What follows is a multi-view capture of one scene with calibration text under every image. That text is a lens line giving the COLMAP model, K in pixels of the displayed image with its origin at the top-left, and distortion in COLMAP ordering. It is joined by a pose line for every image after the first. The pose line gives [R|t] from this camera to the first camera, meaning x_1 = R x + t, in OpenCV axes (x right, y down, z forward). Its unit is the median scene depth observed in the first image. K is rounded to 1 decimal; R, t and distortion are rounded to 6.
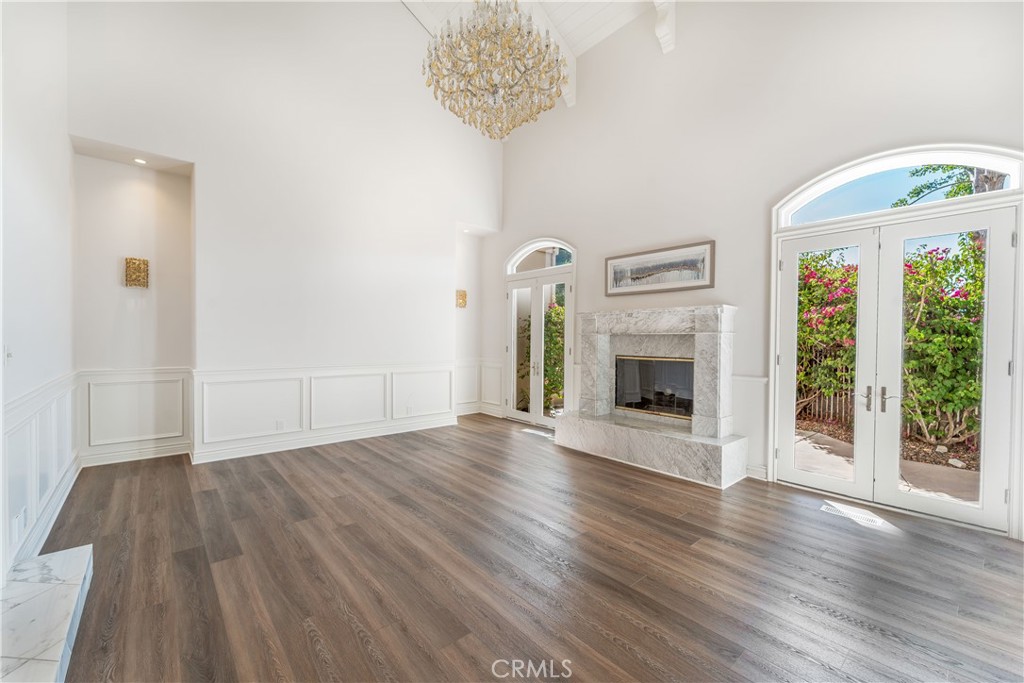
lens RADIAL K [[420.8, 0, 515.8], [0, 420.8, 344.6], [0, 0, 1]] dist [0.000478, -0.000331]
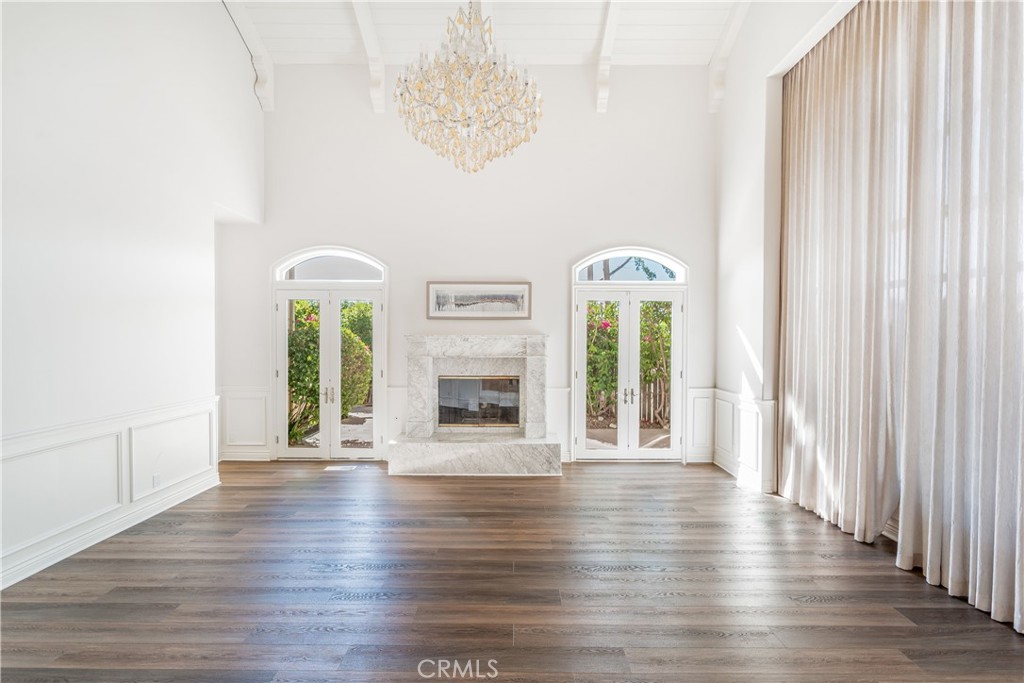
lens RADIAL K [[420.8, 0, 515.8], [0, 420.8, 344.6], [0, 0, 1]] dist [0.000478, -0.000331]
pose [[0.651948, -0.017616, 0.758059, -0.477221], [0.013542, 0.999841, 0.011588, -0.069154], [-0.758143, 0.002711, 0.652083, 0.192169]]
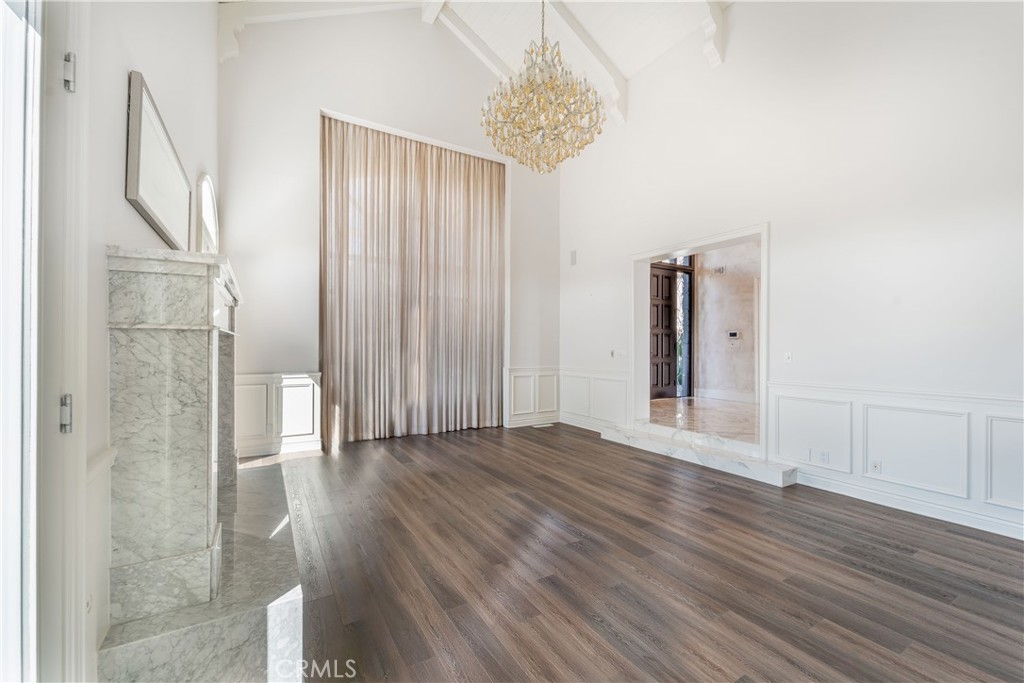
lens RADIAL K [[415.3, 0, 535.4], [0, 415.3, 359.2], [0, 0, 1]] dist [-0.000501, -0.000198]
pose [[-0.992651, -0.011676, 0.120448, -0.110930], [-0.006680, 0.999104, 0.041795, -0.022516], [-0.120828, 0.040683, -0.991839, 1.399078]]
